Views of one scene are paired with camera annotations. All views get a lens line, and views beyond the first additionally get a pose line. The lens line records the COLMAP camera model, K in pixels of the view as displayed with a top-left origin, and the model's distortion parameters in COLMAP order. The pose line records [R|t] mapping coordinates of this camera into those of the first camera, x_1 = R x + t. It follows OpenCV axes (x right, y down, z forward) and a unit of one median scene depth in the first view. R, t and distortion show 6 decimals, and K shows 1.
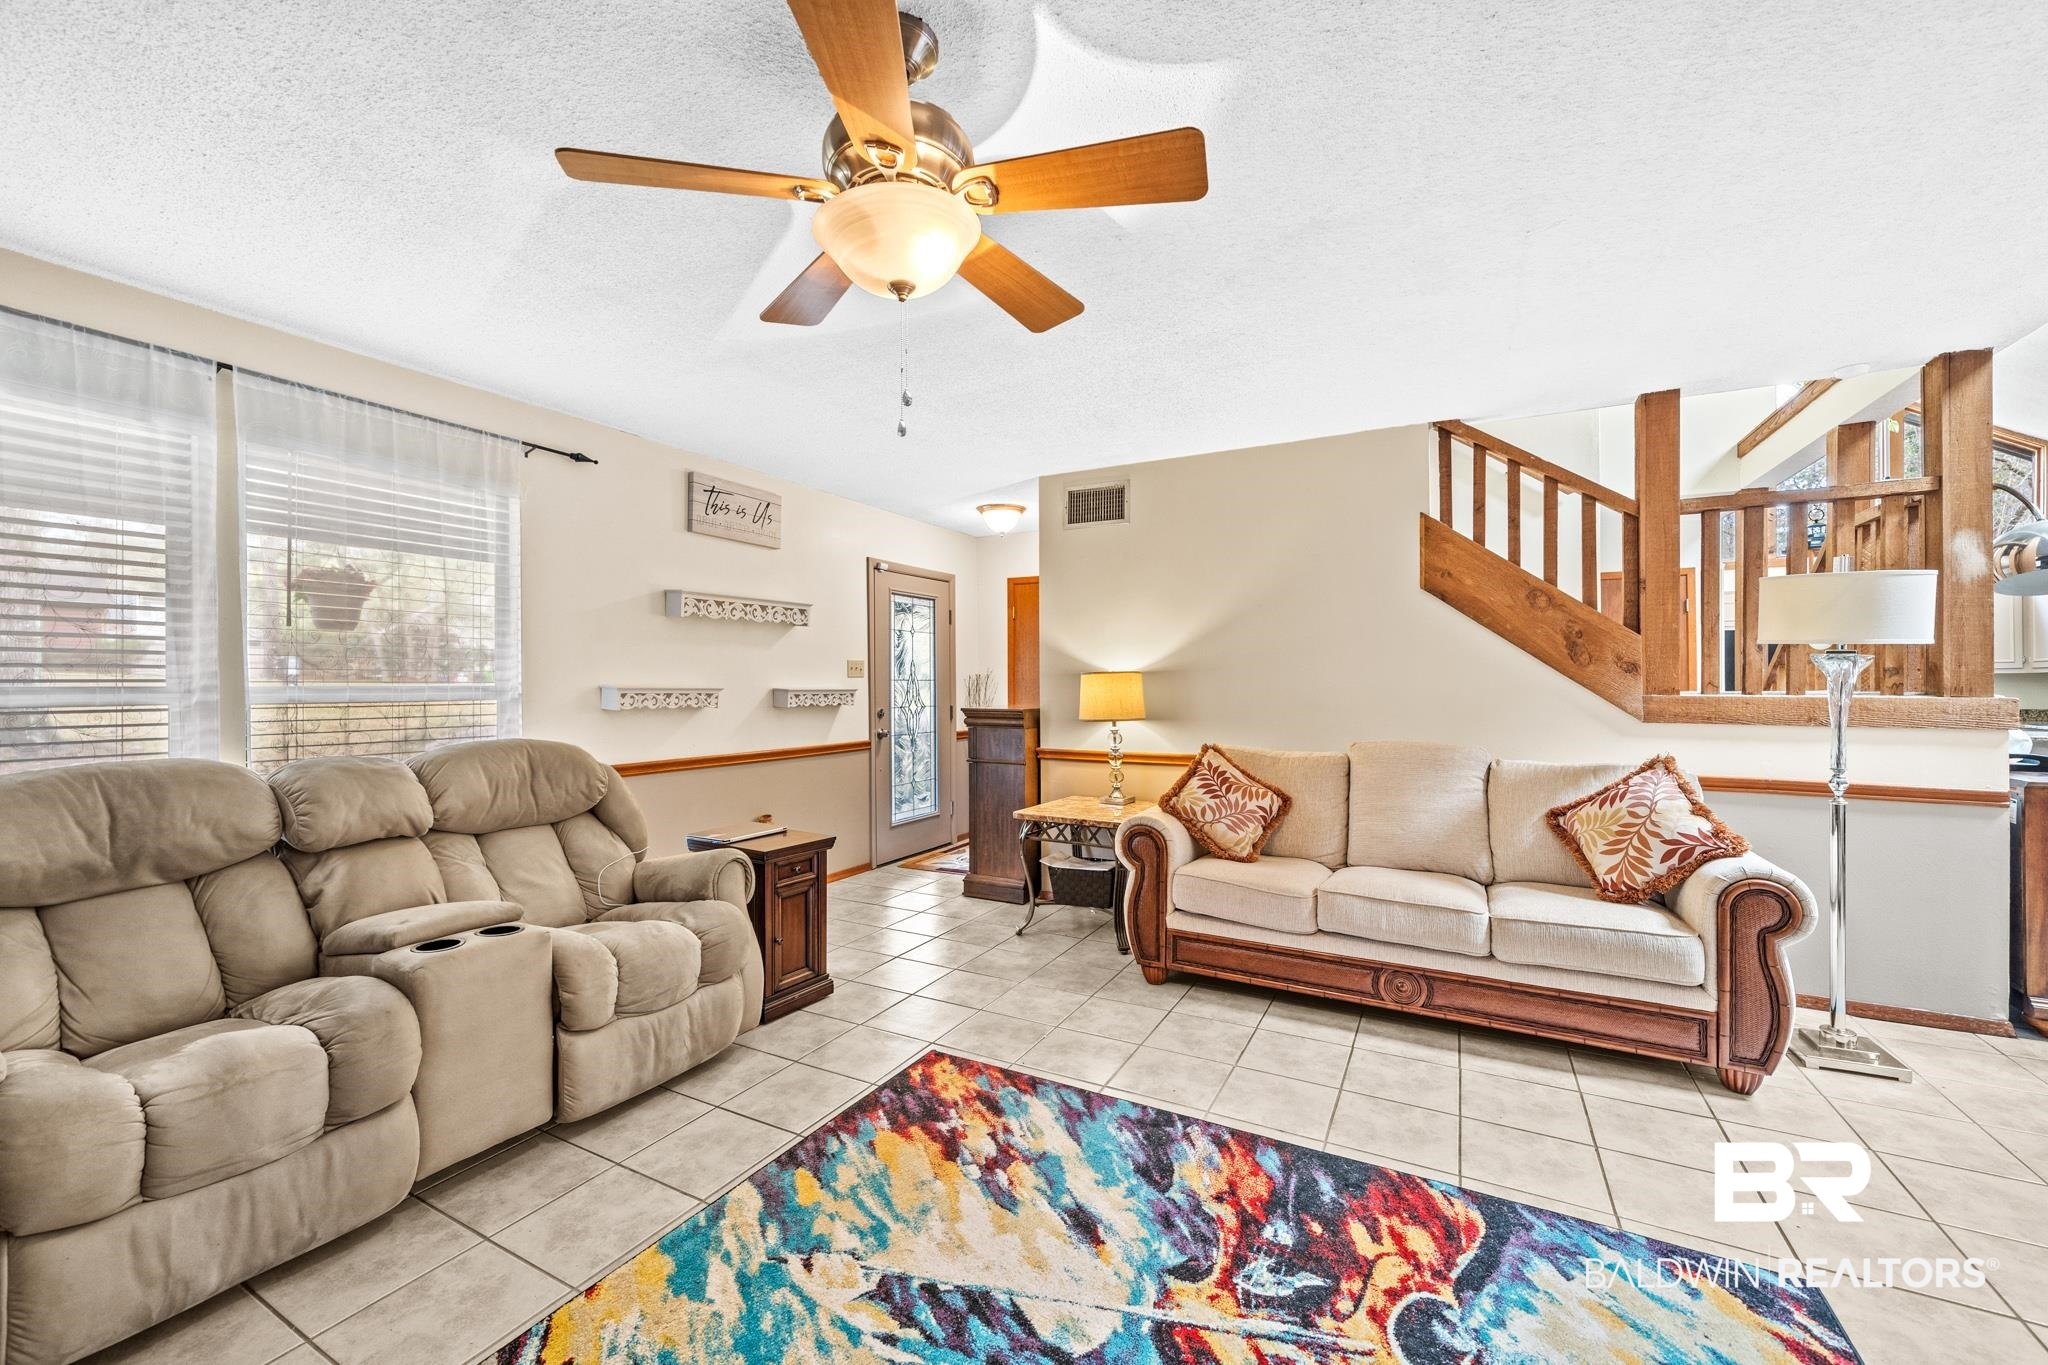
lens RADIAL K [[811.0, 0, 1026.7], [0, 811.0, 678.5], [0, 0, 1]] dist [-0.004574, 0.000802]
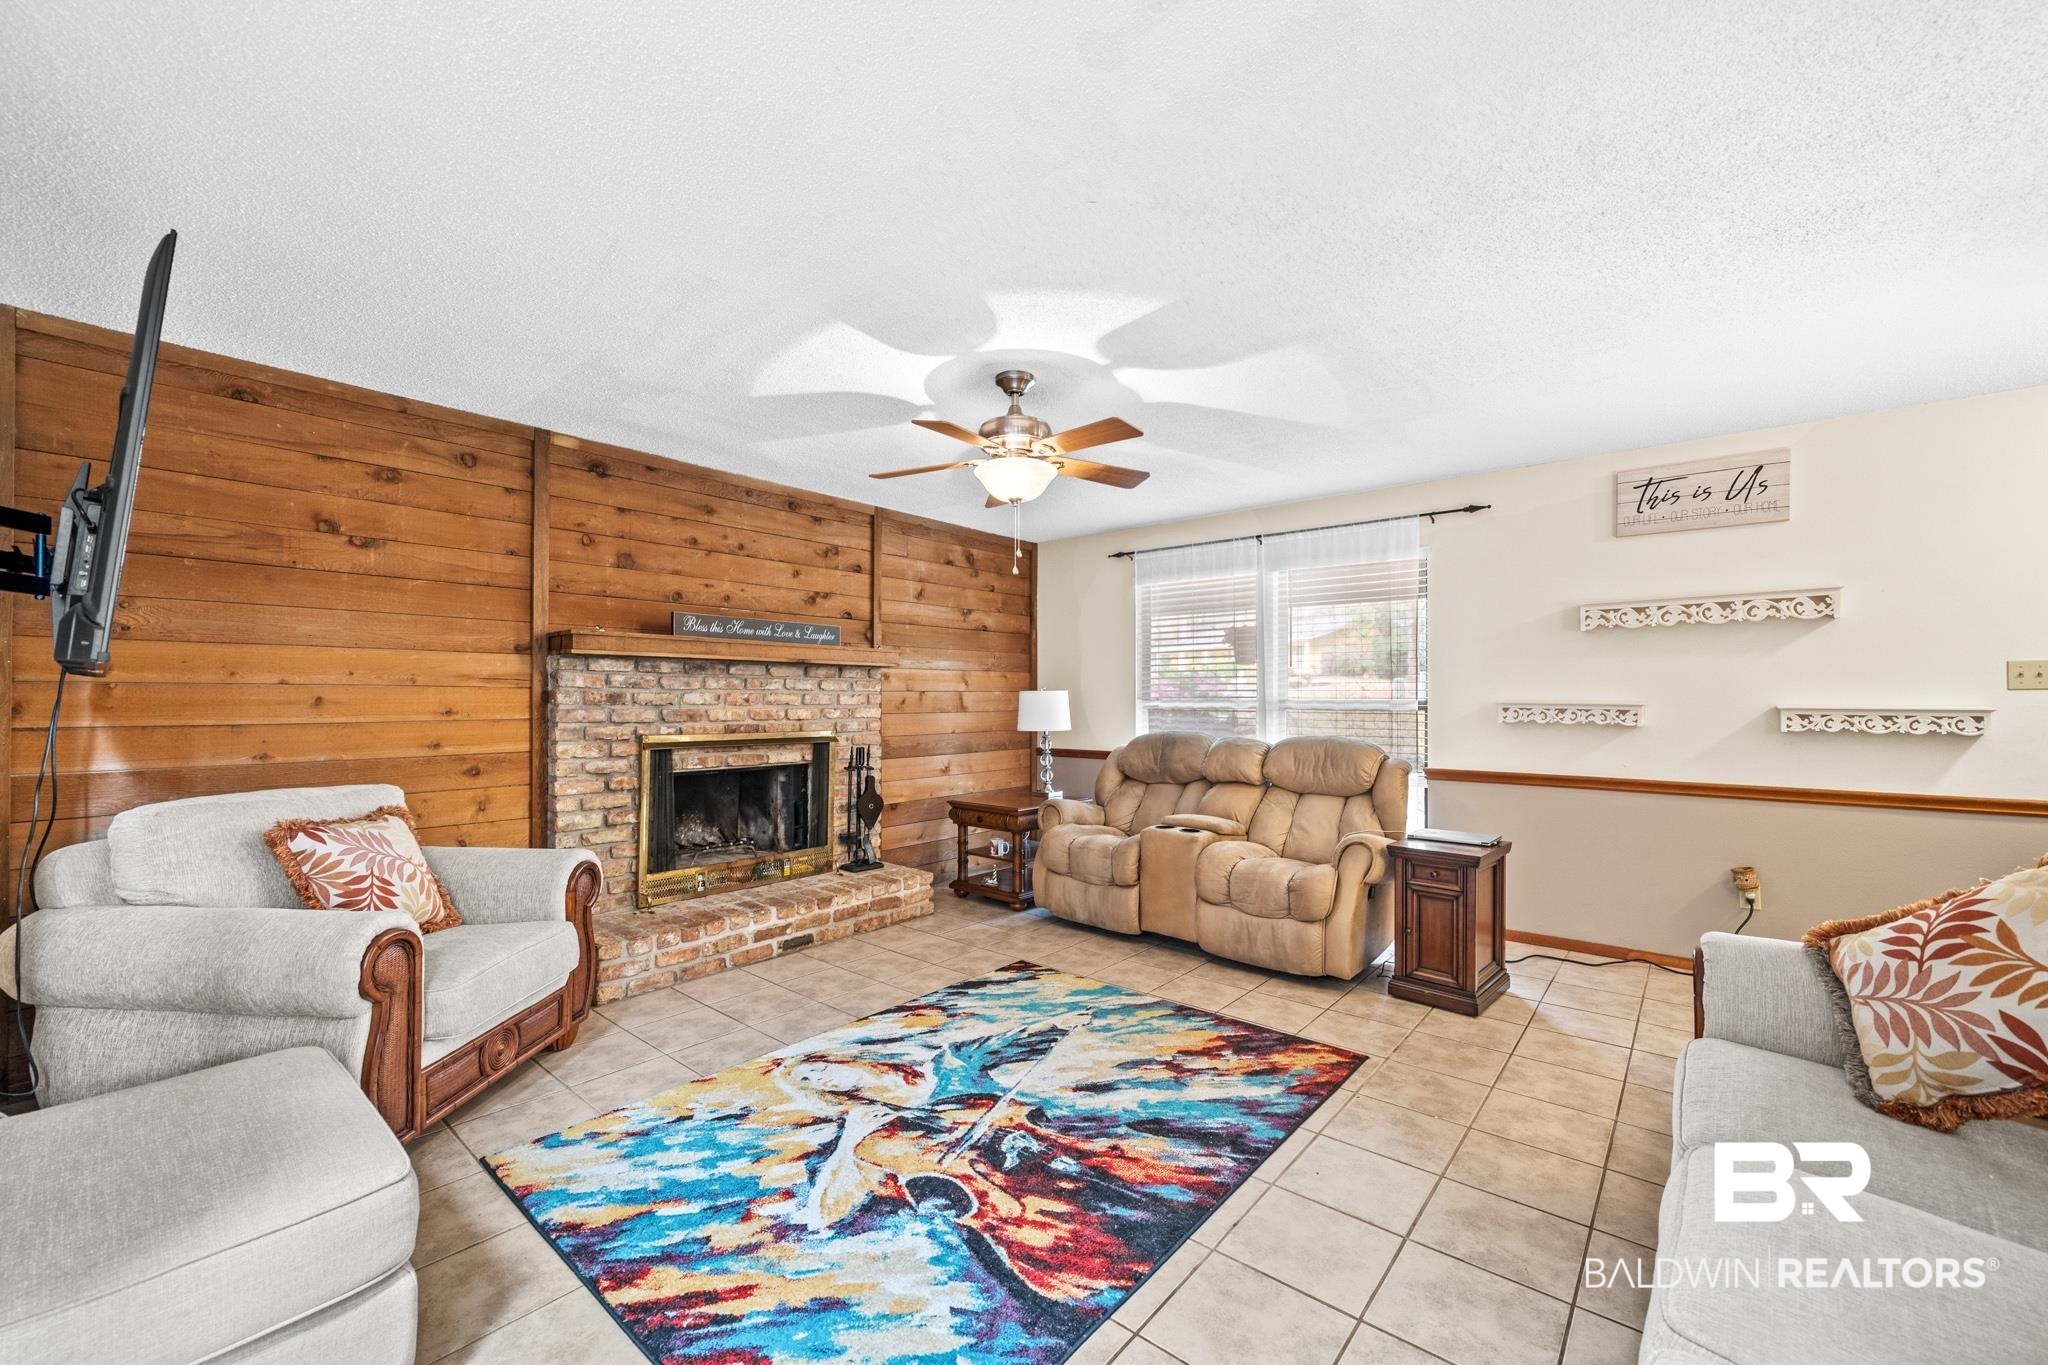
lens RADIAL K [[811.0, 0, 1015.1], [0, 811.0, 693.8], [0, 0, 1]] dist [-0.004574, 0.000802]
pose [[-0.217653, -0.003626, -0.976019, 1.398063], [0.004725, 0.999977, -0.004769, 0.002467], [0.976015, -0.005649, -0.217631, 1.119740]]
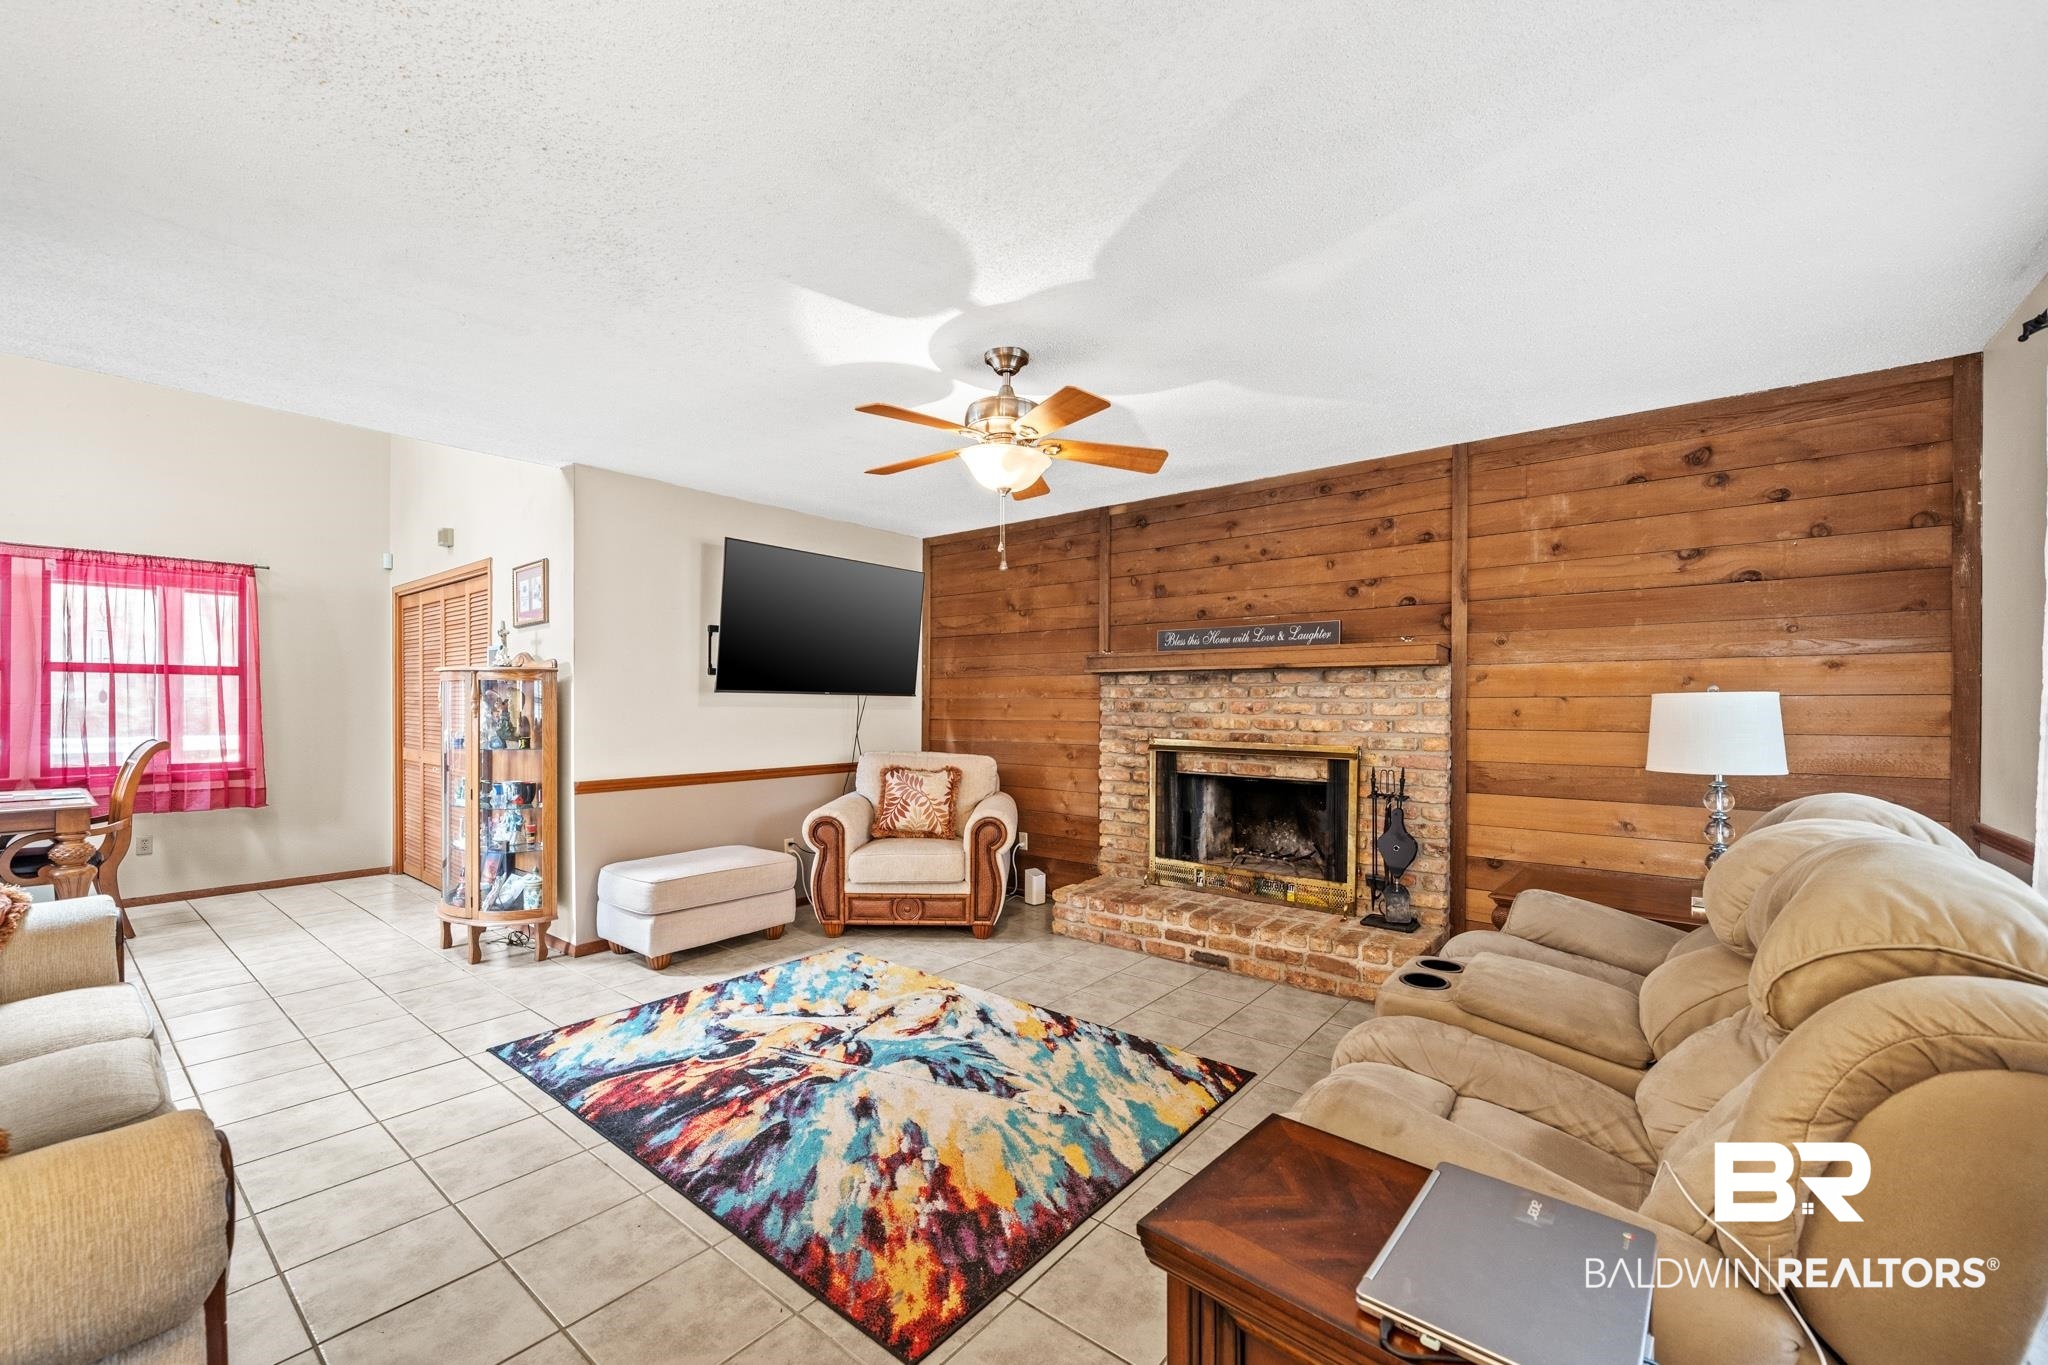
lens RADIAL K [[811.0, 0, 1025.5], [0, 811.0, 701.6], [0, 0, 1]] dist [-0.004574, 0.000802]
pose [[-0.983549, -0.001036, 0.180636, -0.415363], [-0.003190, 0.999927, -0.011632, 0.014018], [-0.180611, -0.012016, -0.983481, 2.179505]]
